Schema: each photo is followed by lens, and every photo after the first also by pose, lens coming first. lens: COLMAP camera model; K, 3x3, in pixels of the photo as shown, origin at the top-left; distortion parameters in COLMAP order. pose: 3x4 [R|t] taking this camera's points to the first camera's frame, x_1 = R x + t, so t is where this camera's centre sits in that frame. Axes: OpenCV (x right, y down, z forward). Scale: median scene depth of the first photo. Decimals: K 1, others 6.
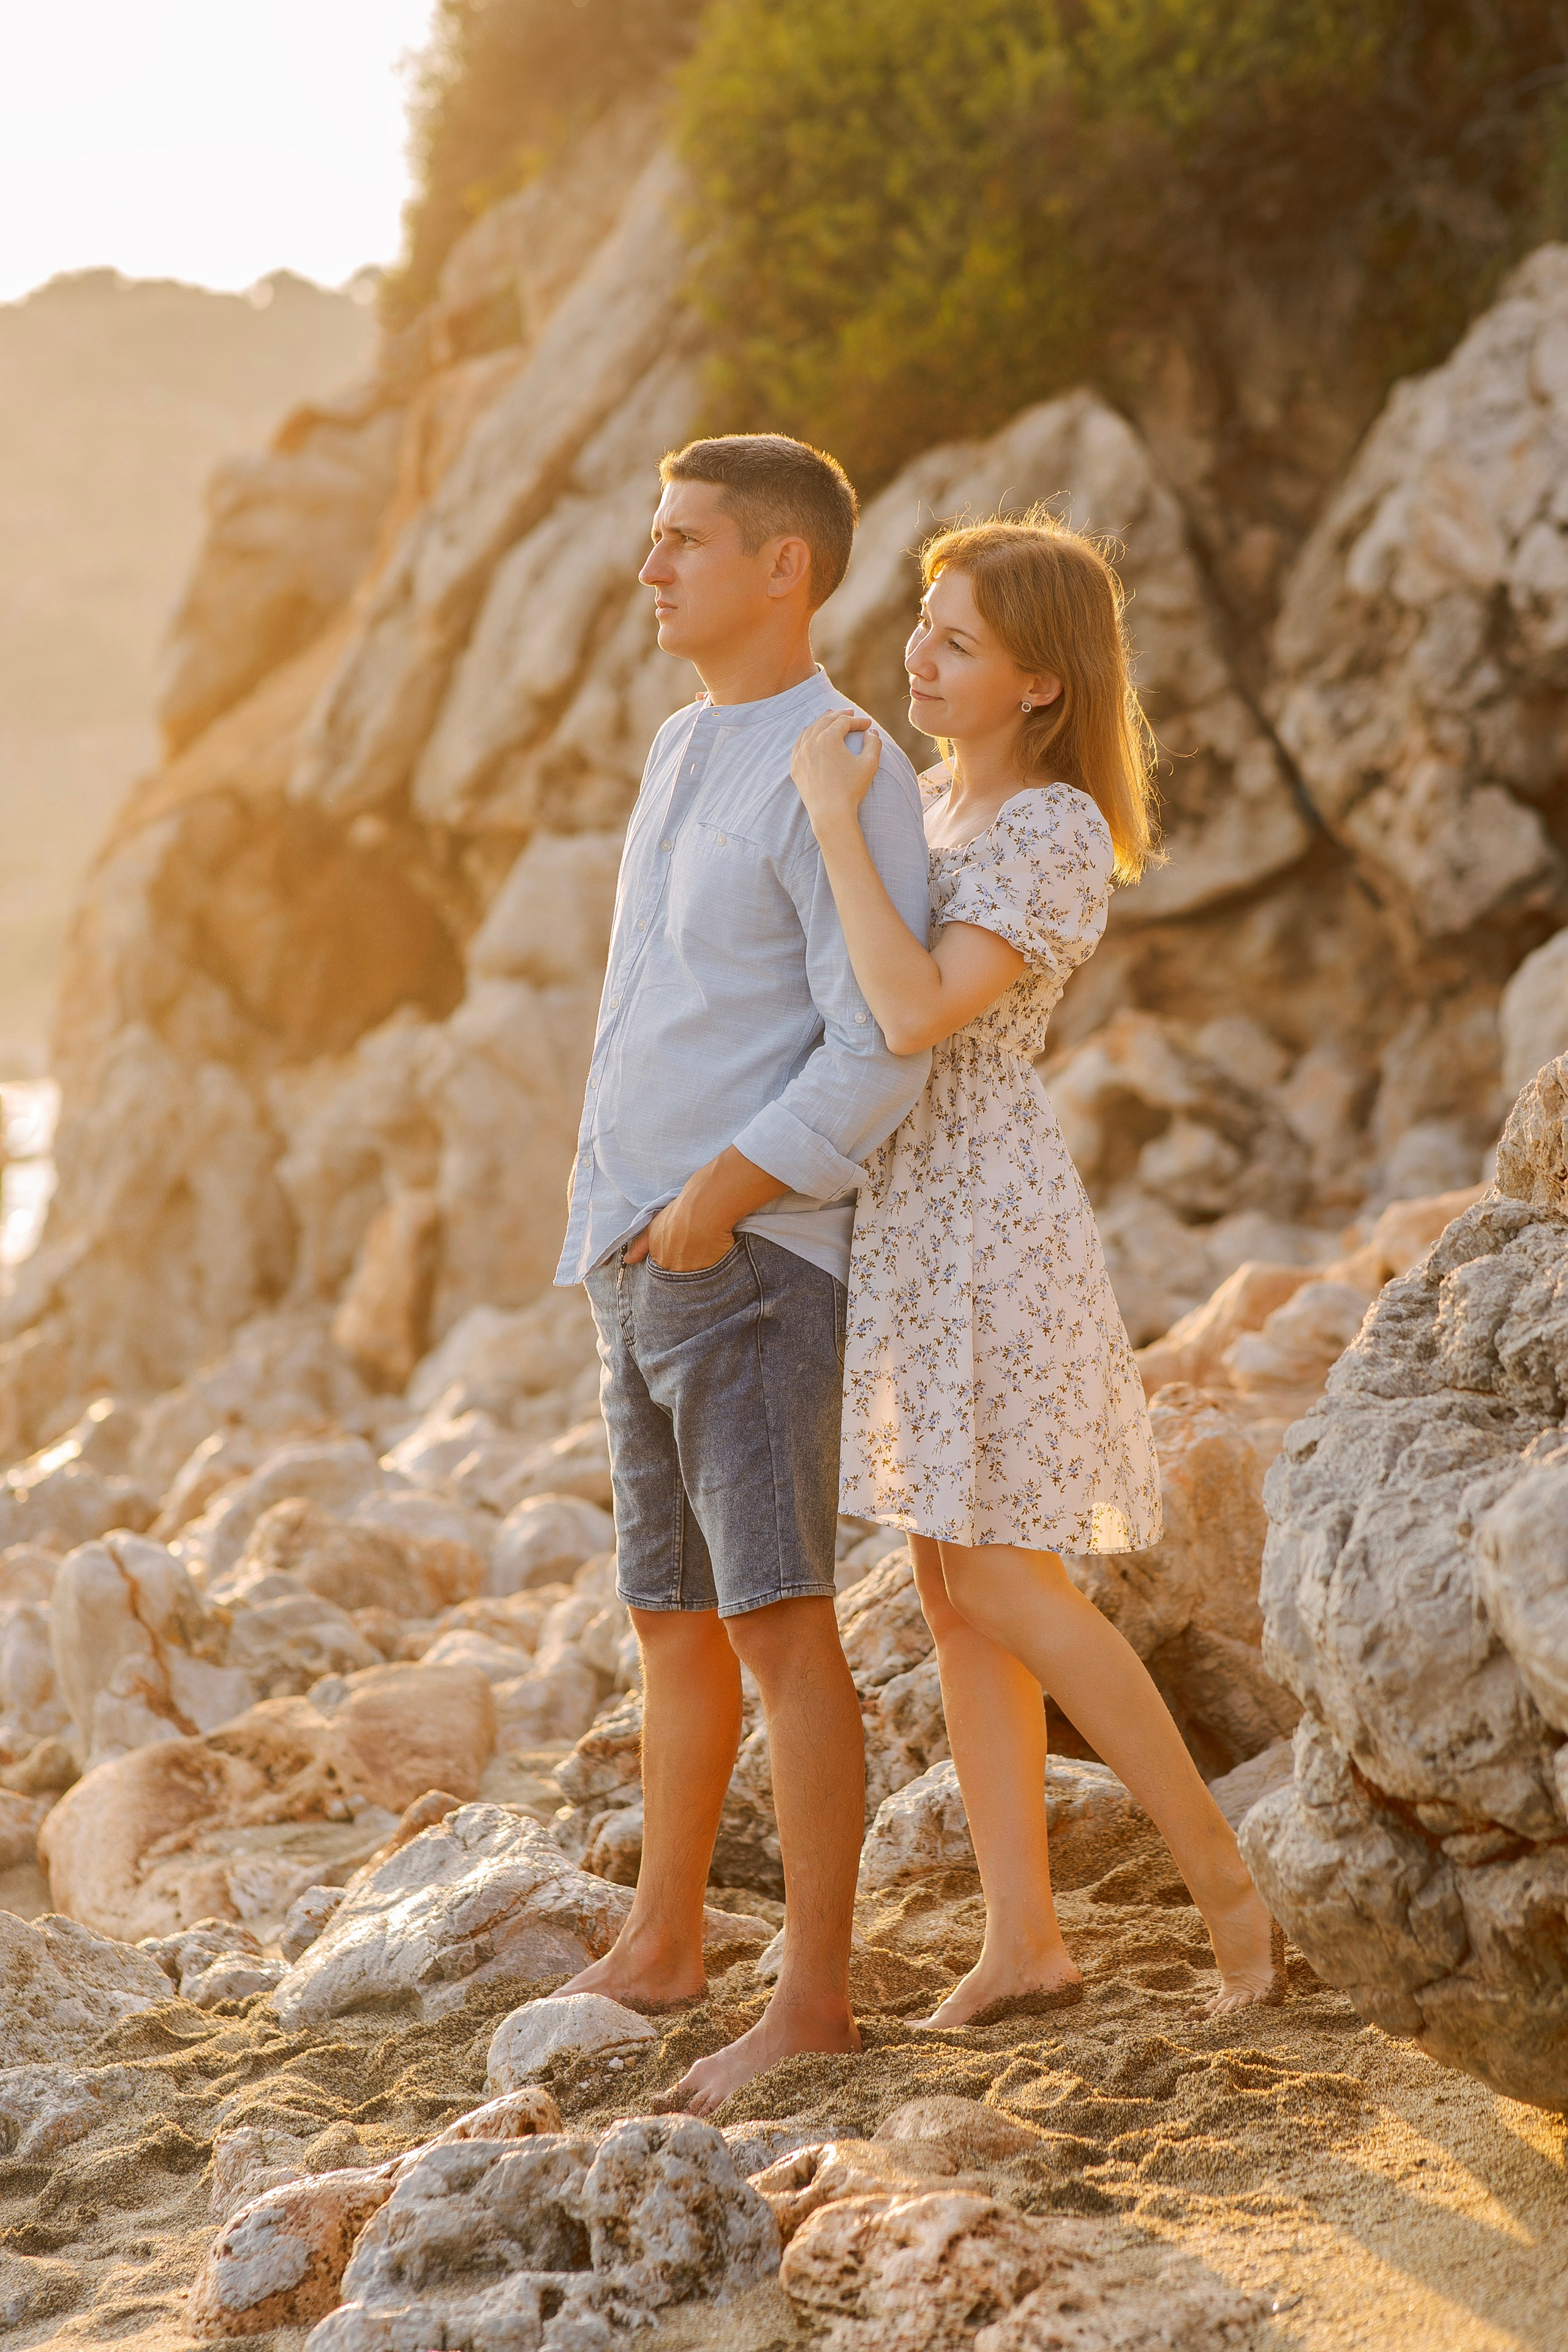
lens RADIAL K [[5780.4, 0, 784.0], [0, 5780.4, 1176.0], [0, 0, 1]] dist [0.062809, 0.026416]
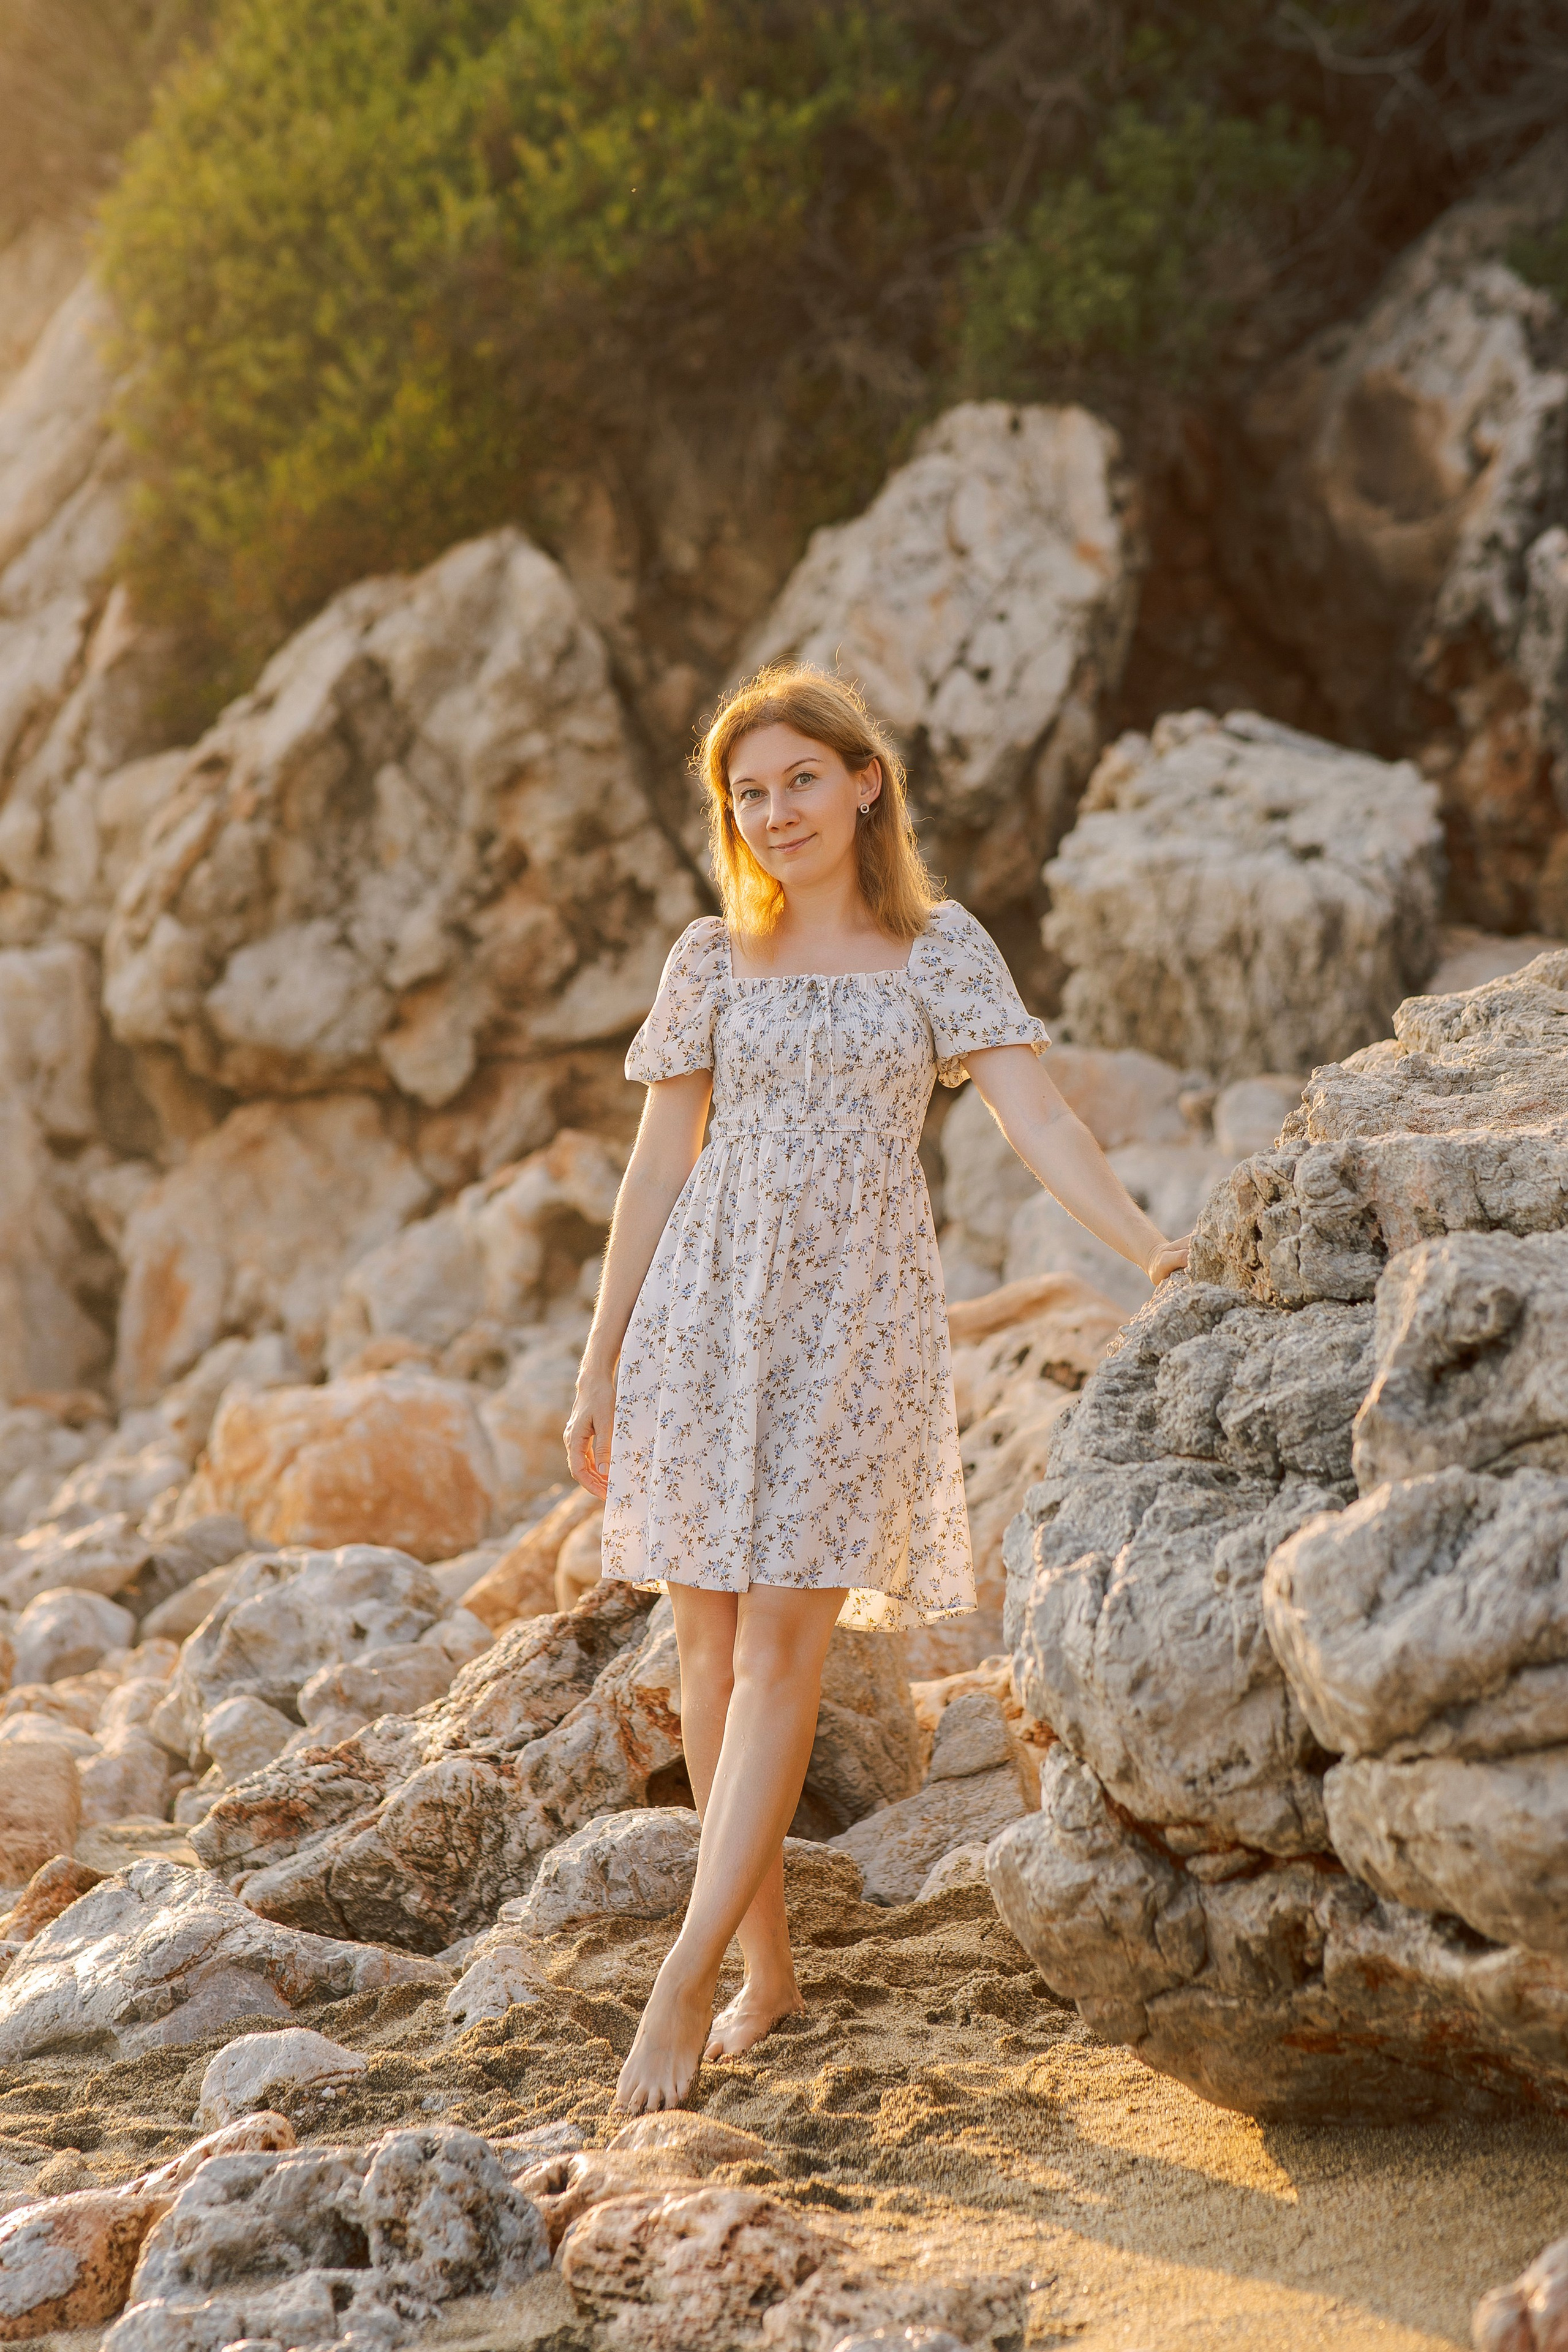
lens RADIAL K [[5780.4, 0, 784.0], [0, 5780.4, 1176.0], [0, 0, 1]] dist [0.062809, 0.026416]
pose [[0.992175, 0.014726, 0.123981, -0.073513], [-0.011901, 0.999653, -0.023492, 0.007903], [-0.124284, 0.021833, 0.992006, -0.065237]]
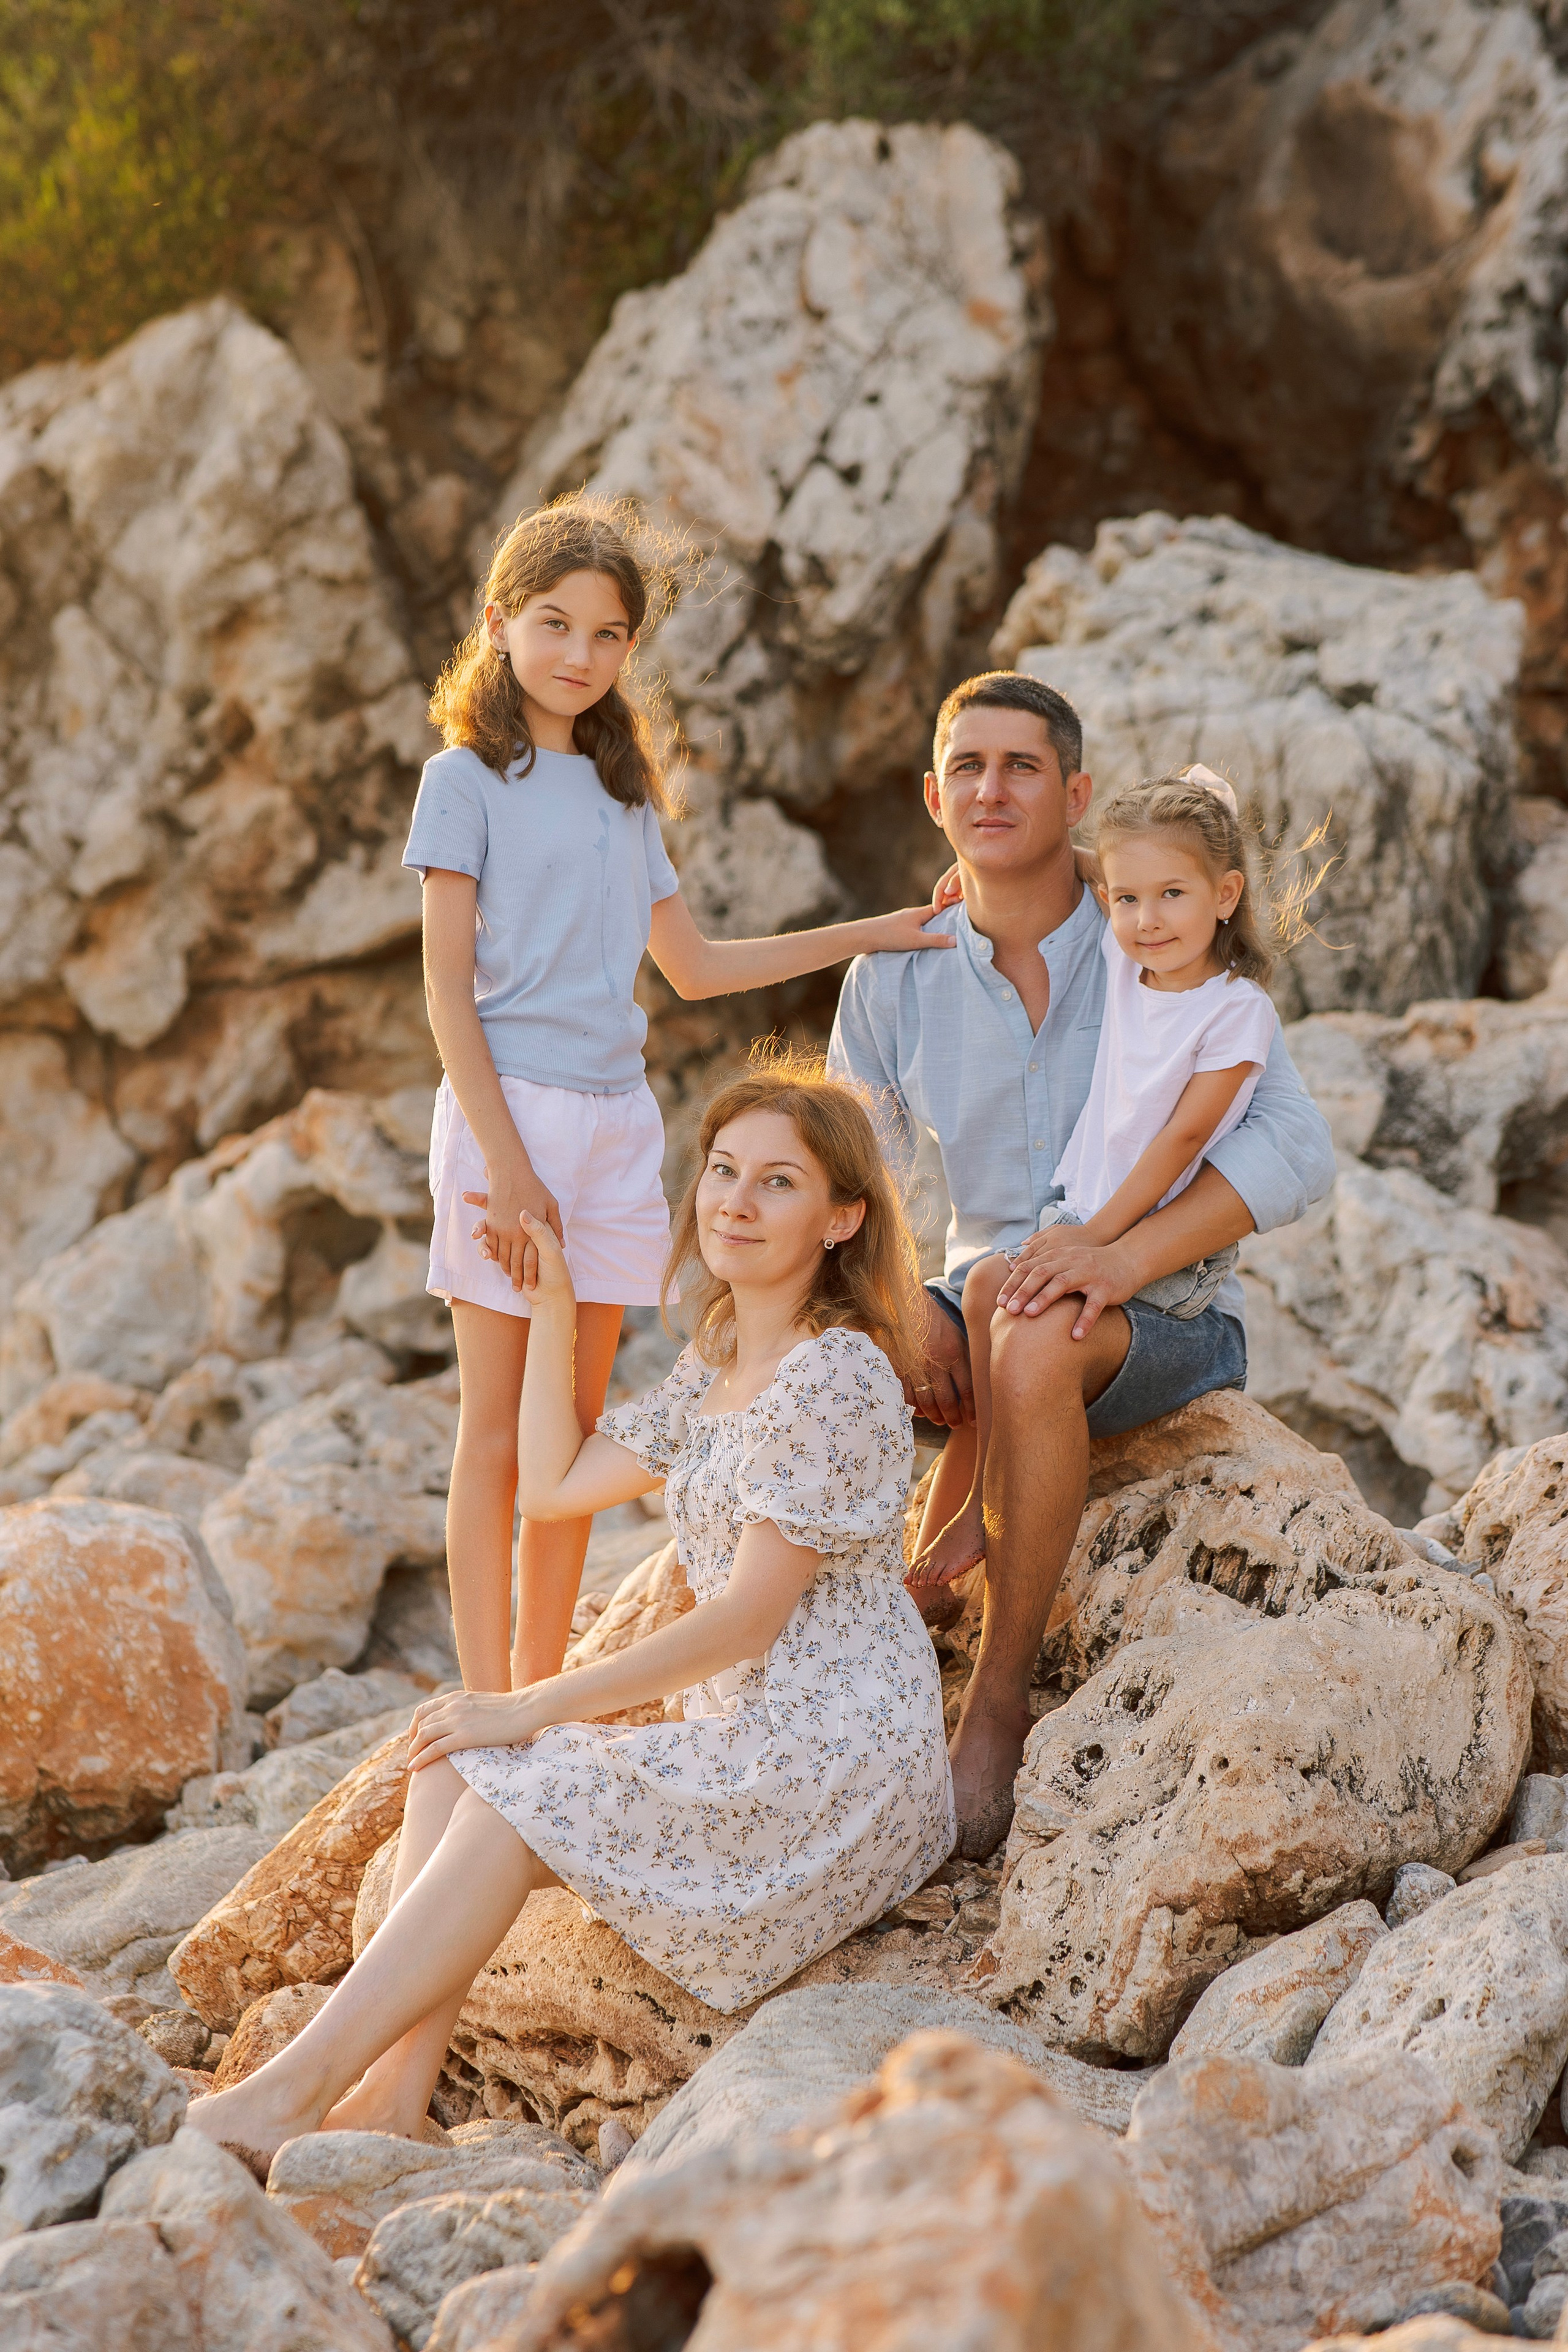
lens RADIAL K [[5670.6, 0, 840.0], [0, 5670.6, 1178.0], [0, 0, 1]] dist [0.044019, -0.080889]
pose [[0.982800, -0.003500, 0.184640, -0.026244], [0.004152, 0.999986, -0.003143, -0.034978], [-0.184627, 0.003856, 0.982801, 0.624795]]
